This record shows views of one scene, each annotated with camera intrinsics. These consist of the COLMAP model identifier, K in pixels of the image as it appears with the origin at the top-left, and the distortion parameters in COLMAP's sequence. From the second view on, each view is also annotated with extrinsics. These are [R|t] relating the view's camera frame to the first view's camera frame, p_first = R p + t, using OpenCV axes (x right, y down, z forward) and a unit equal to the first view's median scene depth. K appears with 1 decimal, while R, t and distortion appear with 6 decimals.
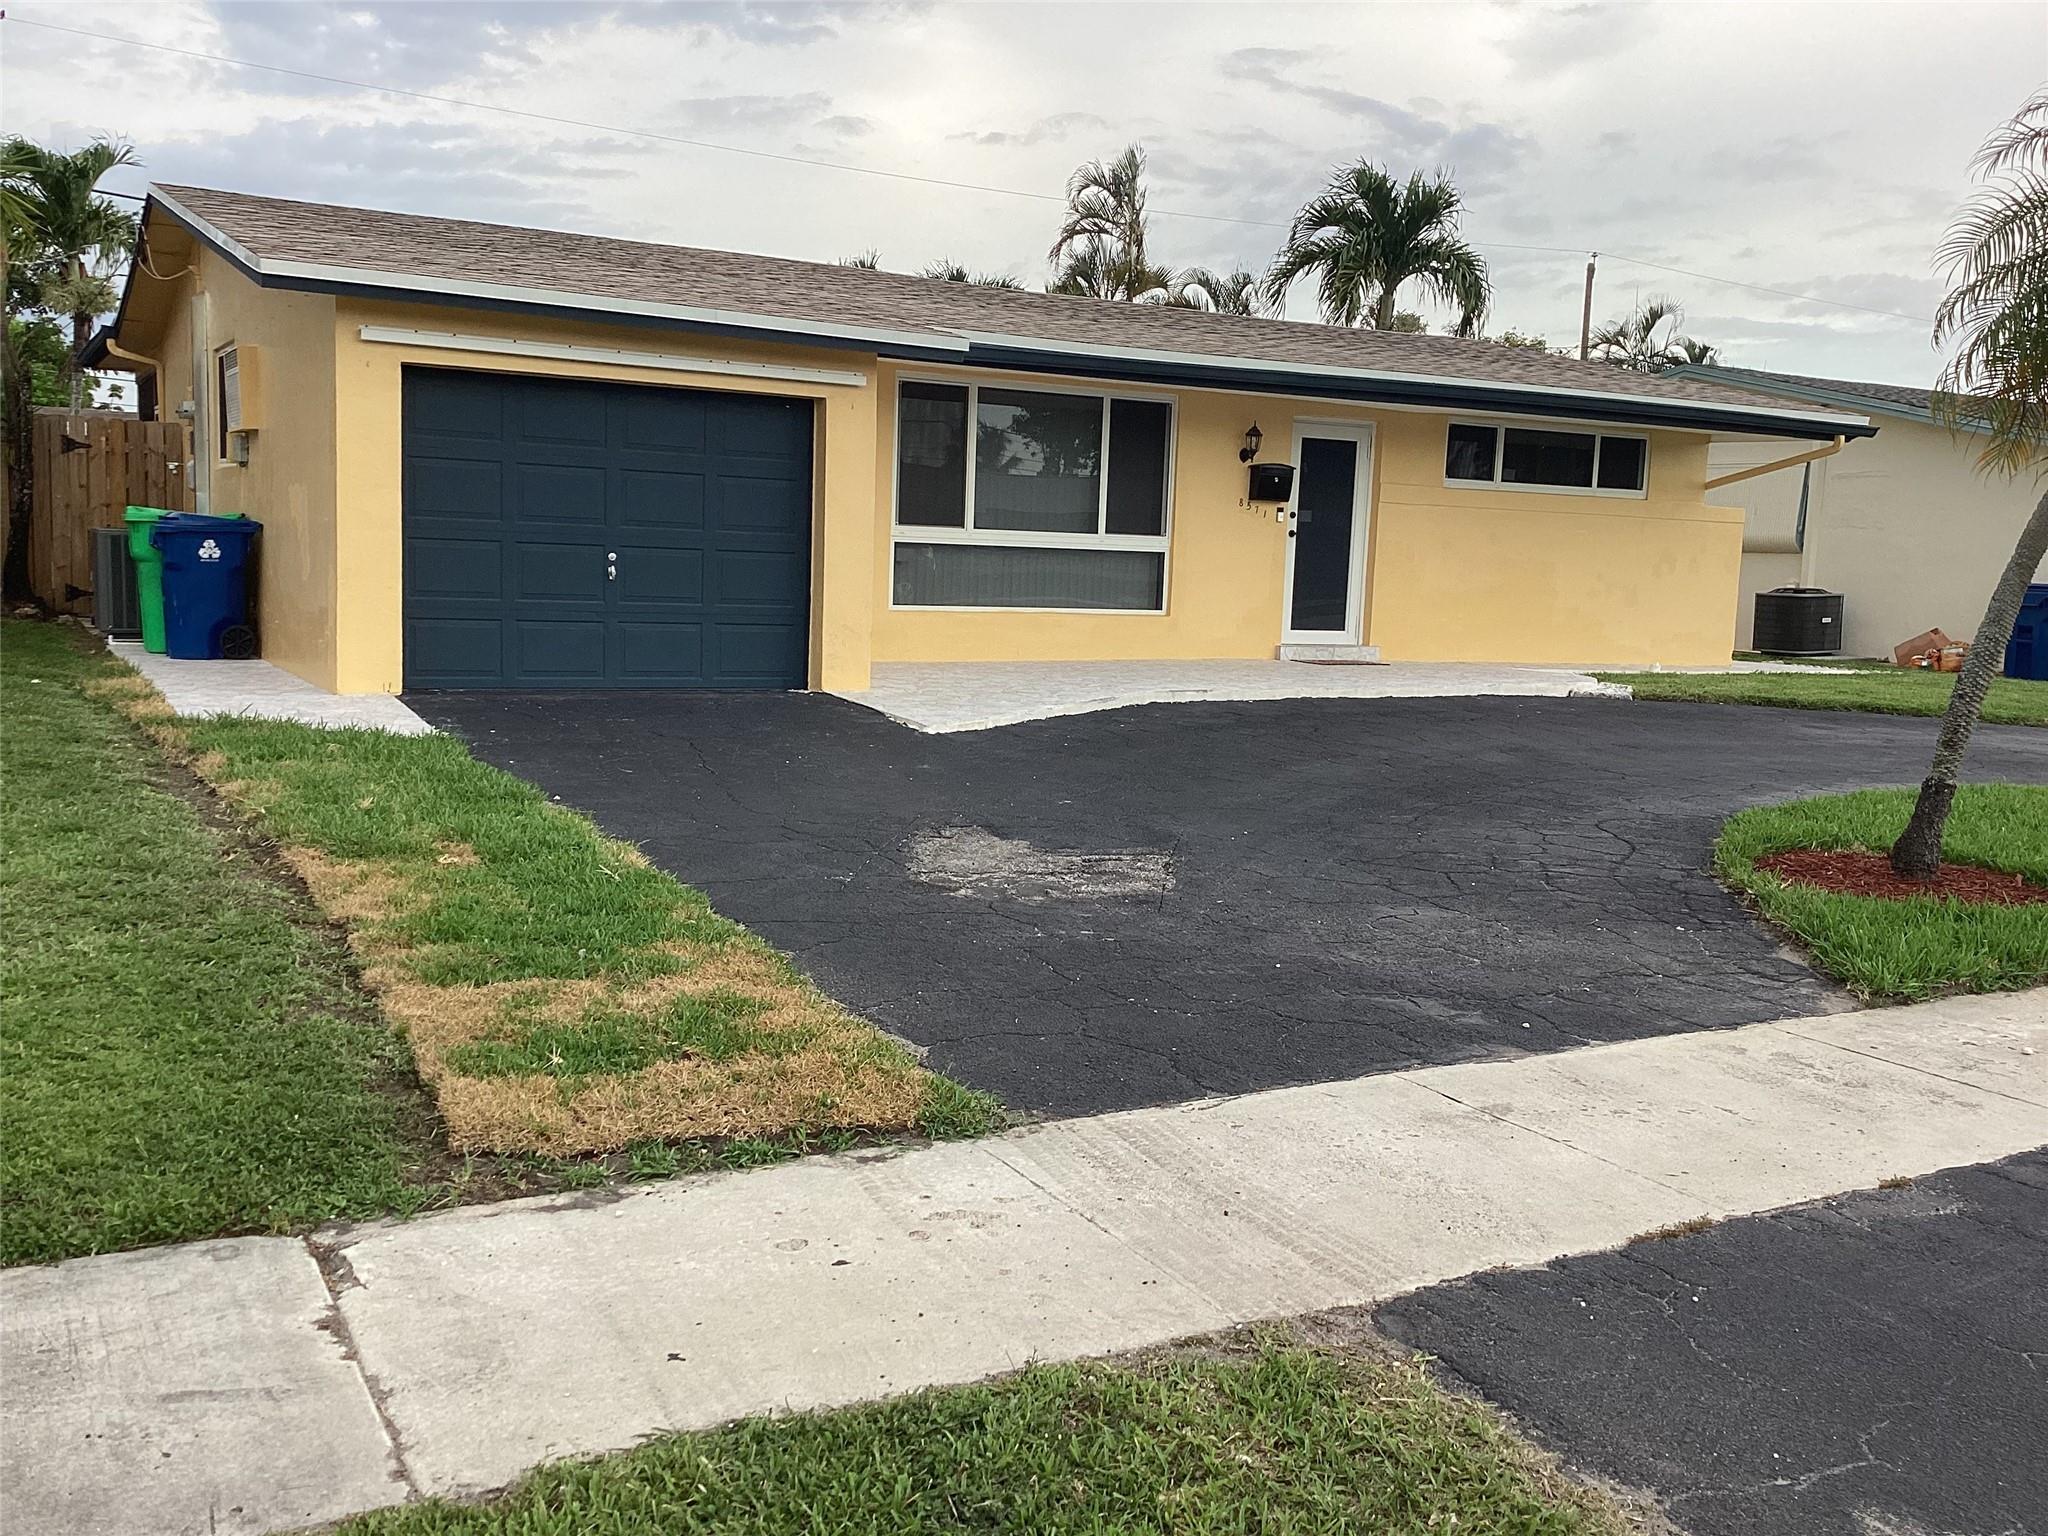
lens RADIAL K [[1906.7, 0, 1025.8], [0, 1906.7, 766.1], [0, 0, 1]] dist [0.139150, 0.000657]
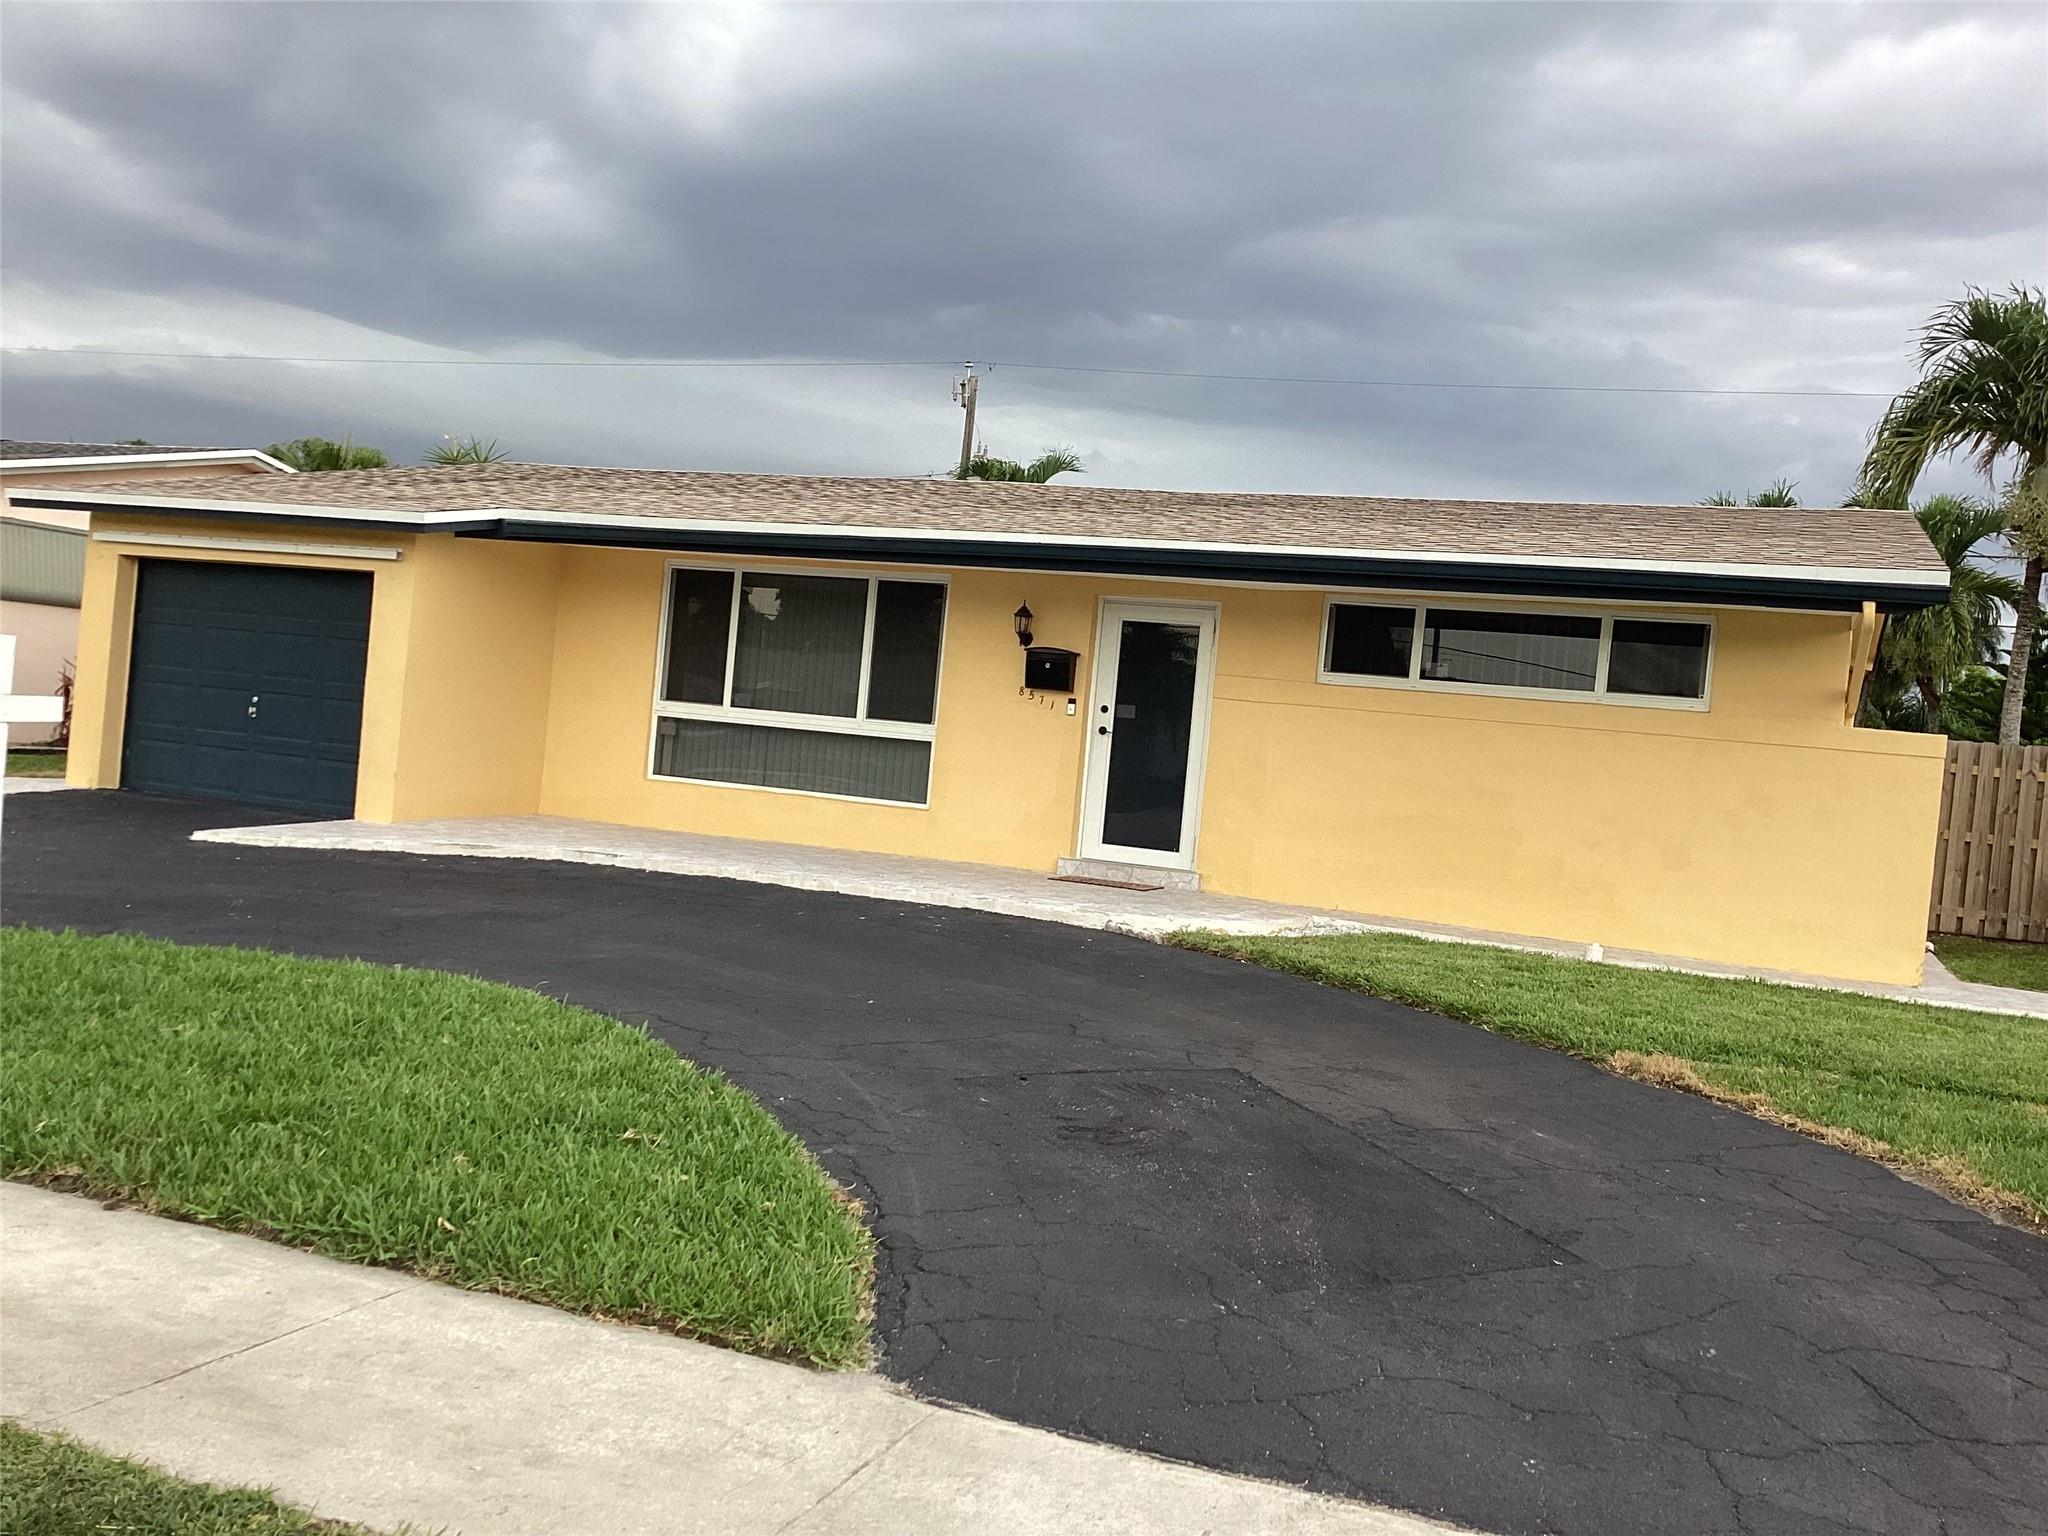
lens RADIAL K [[1880.3, 0, 1024.0], [0, 1880.3, 768.0], [0, 0, 1]] dist [0.126940, -0.208459]
pose [[0.598535, 0.026349, -0.800663, 0.827799], [-0.159950, 0.983265, -0.087212, -0.027253], [0.784966, 0.180266, 0.592733, 0.499762]]
